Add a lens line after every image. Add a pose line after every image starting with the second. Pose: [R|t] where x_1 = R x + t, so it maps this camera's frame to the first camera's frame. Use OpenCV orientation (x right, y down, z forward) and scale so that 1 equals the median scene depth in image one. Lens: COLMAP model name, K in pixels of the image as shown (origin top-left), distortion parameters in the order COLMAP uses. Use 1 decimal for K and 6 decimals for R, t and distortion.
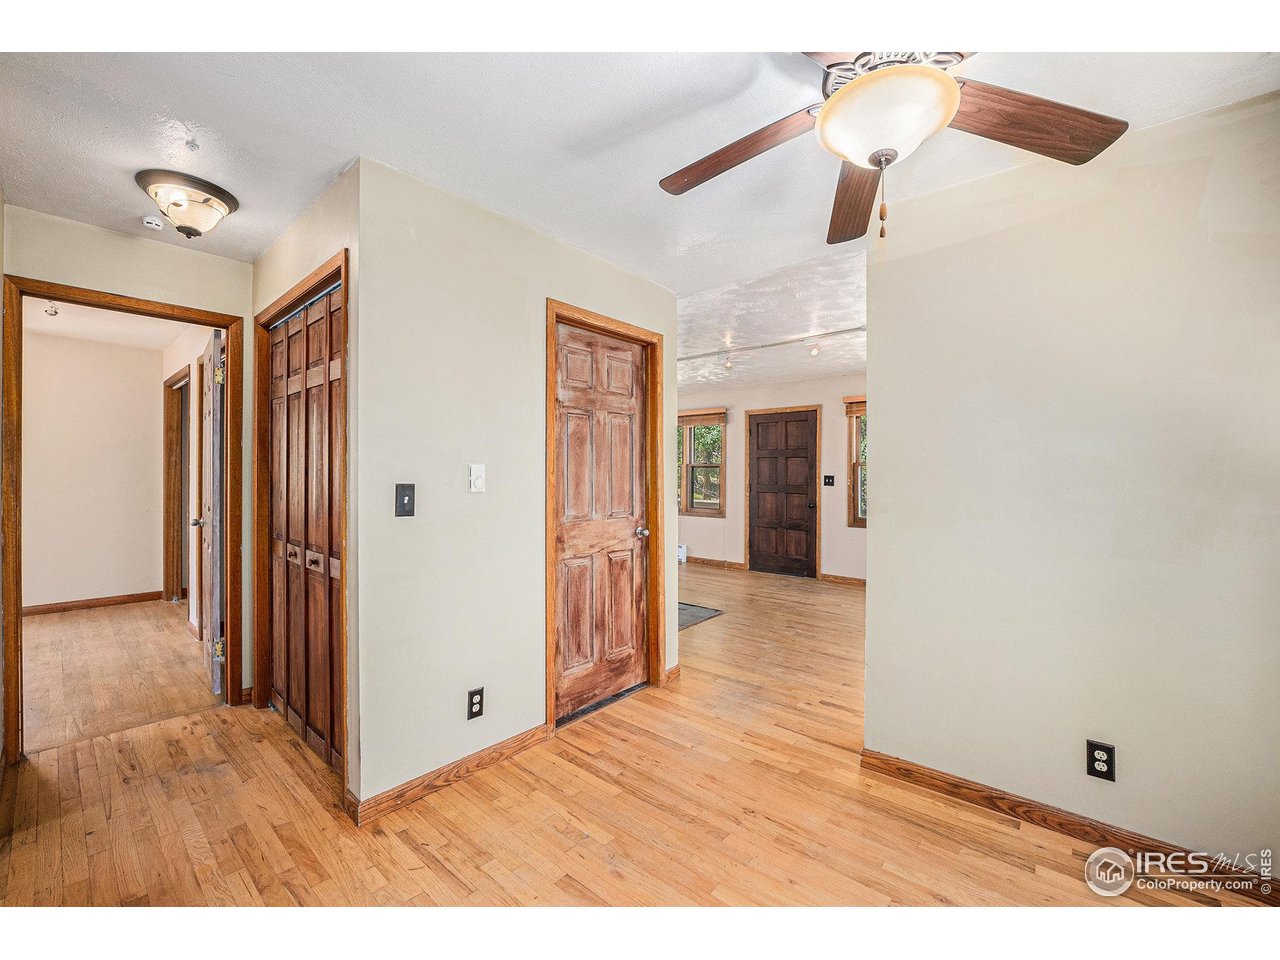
lens RADIAL K [[522.5, 0, 636.8], [0, 522.5, 478.1], [0, 0, 1]] dist [-0.029746, 0.000219]
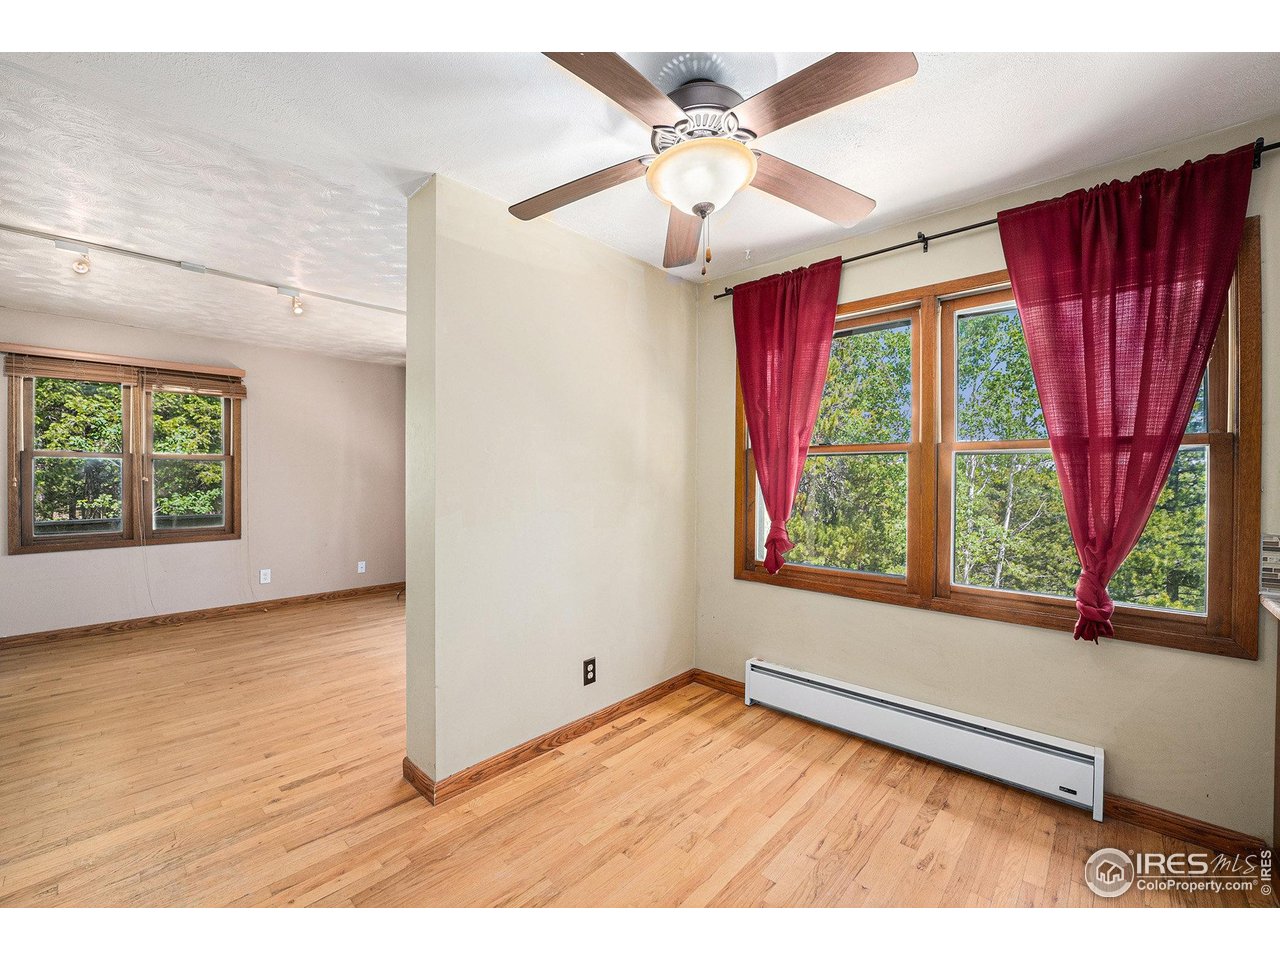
lens RADIAL K [[522.5, 0, 636.8], [0, 522.5, 478.1], [0, 0, 1]] dist [-0.029746, 0.000219]
pose [[0.037760, -0.010011, 0.999237, -0.151151], [0.005051, 0.999939, 0.009827, 0.000626], [-0.999274, 0.004676, 0.037808, 0.229742]]
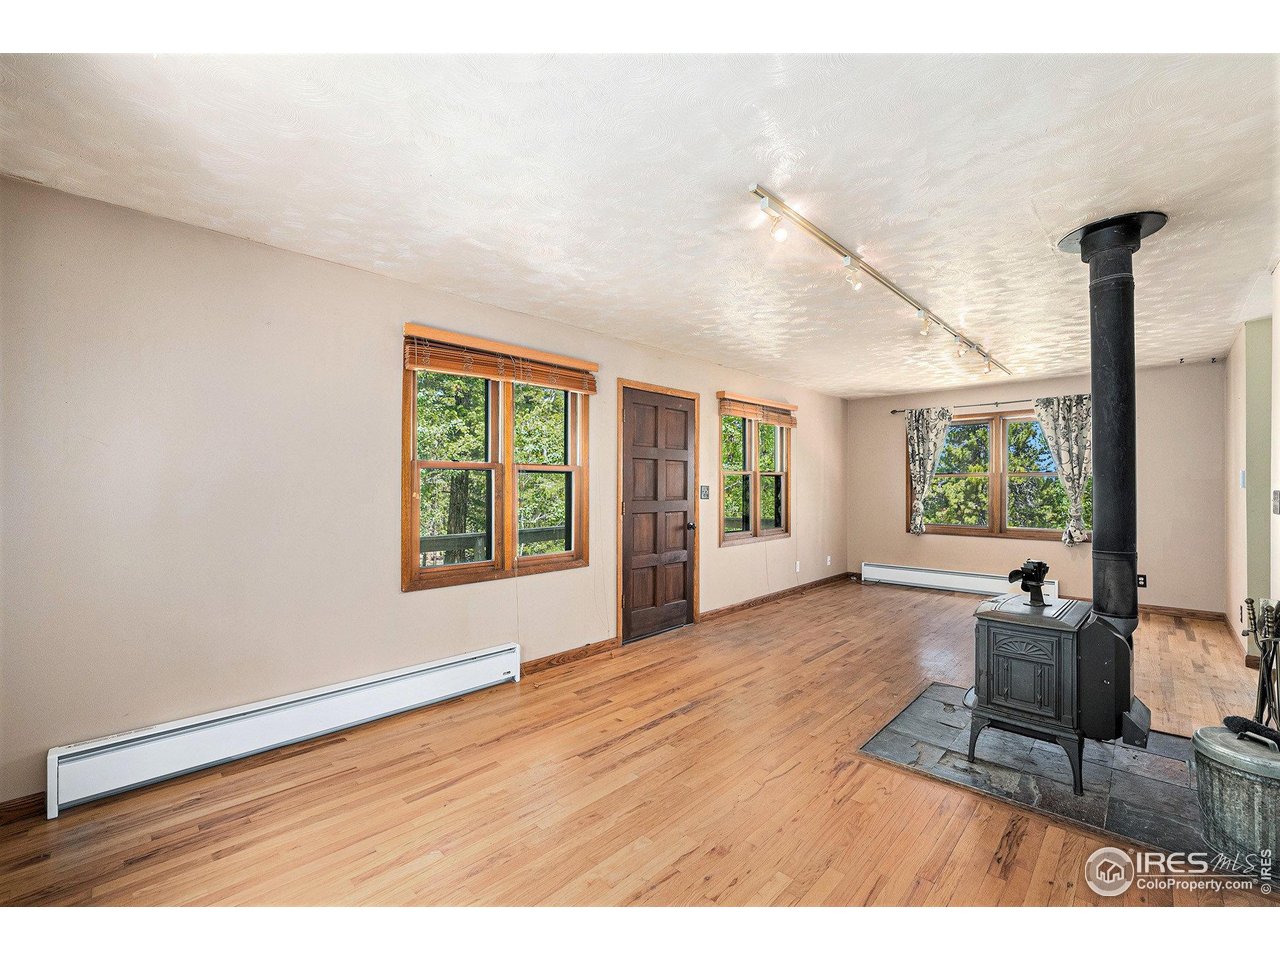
lens RADIAL K [[552.0, 0, 640.0], [0, 552.0, 480.0], [0, 0, 1]] dist [-0.000822, 0.000079]
pose [[0.040103, 0.005040, 0.999183, -0.461141], [0.010834, 0.999926, -0.005478, -0.009490], [-0.999137, 0.011045, 0.040045, 1.062372]]
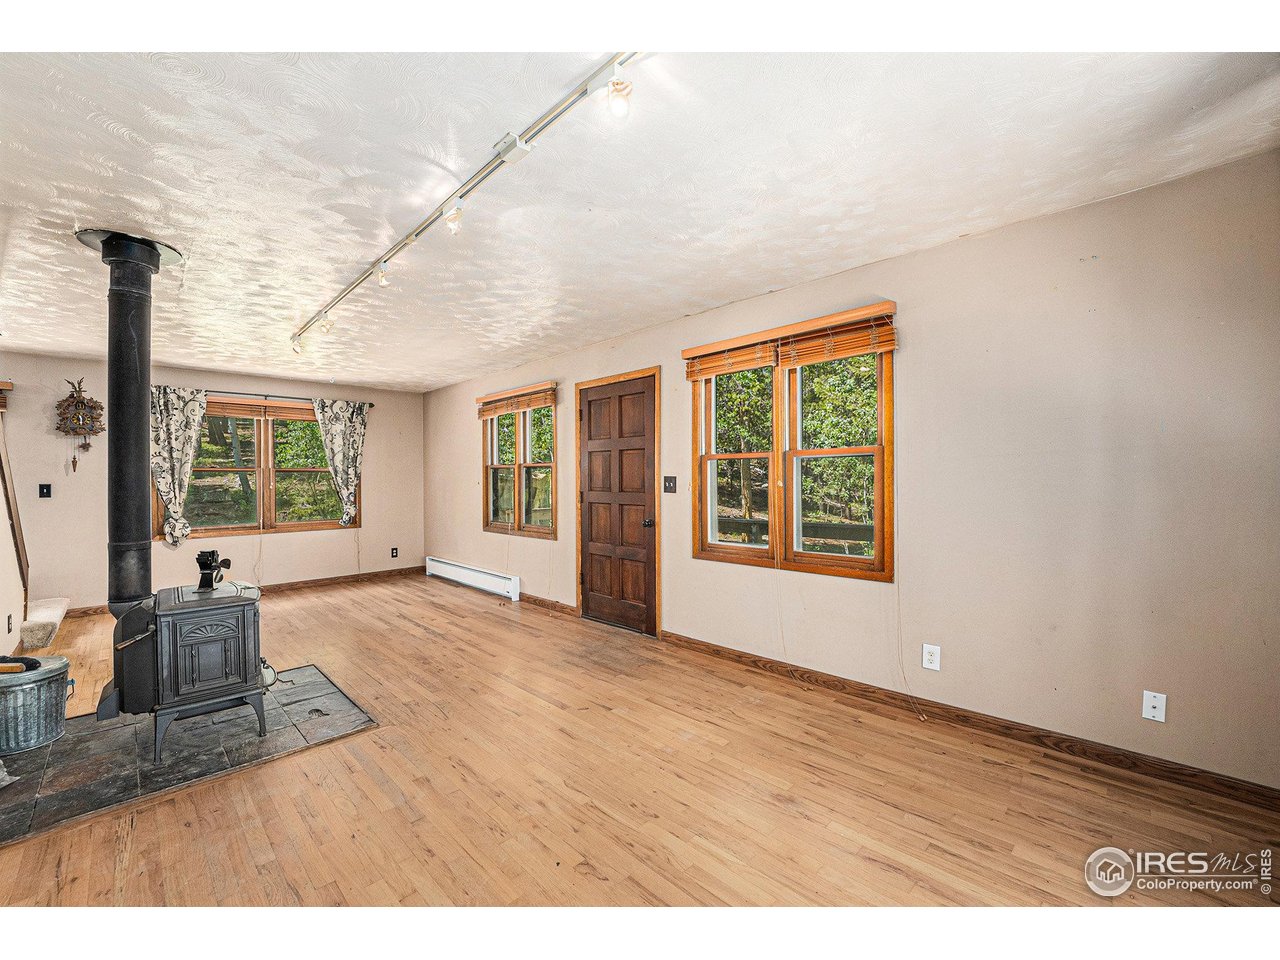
lens RADIAL K [[522.5, 0, 636.8], [0, 522.5, 478.1], [0, 0, 1]] dist [-0.029746, 0.000219]
pose [[0.997499, -0.015013, -0.069068, 0.375386], [0.014450, 0.999858, -0.008633, 0.002383], [0.069188, 0.007613, 0.997575, 0.364578]]
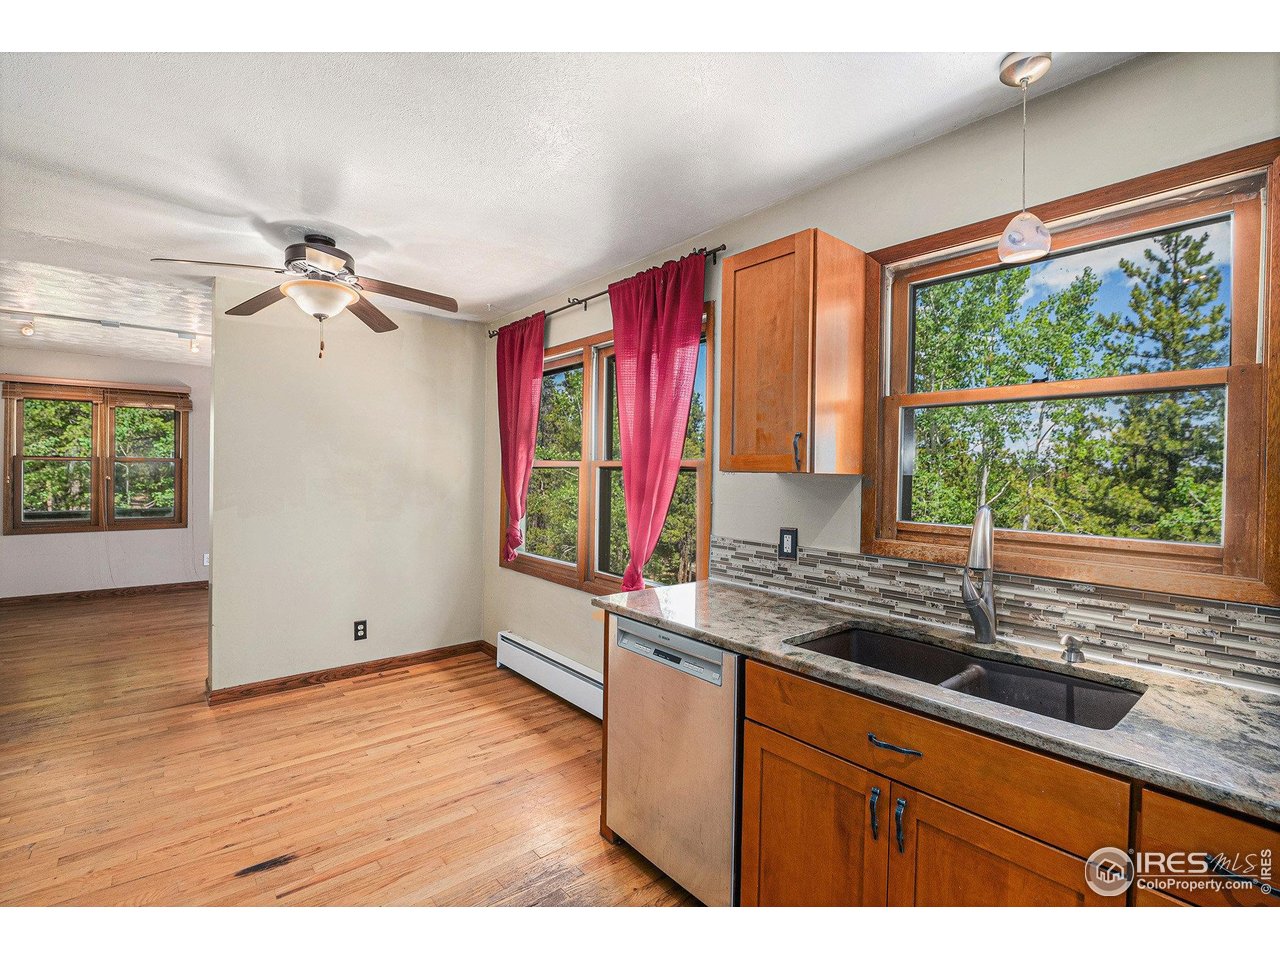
lens RADIAL K [[580.9, 0, 634.4], [0, 580.9, 472.6], [0, 0, 1]] dist [-0.020741, -0.000319]
pose [[0.160870, -0.005443, 0.986961, -0.291937], [-0.003846, 0.999974, 0.006142, -0.012077], [-0.986968, -0.004783, 0.160845, -0.098107]]
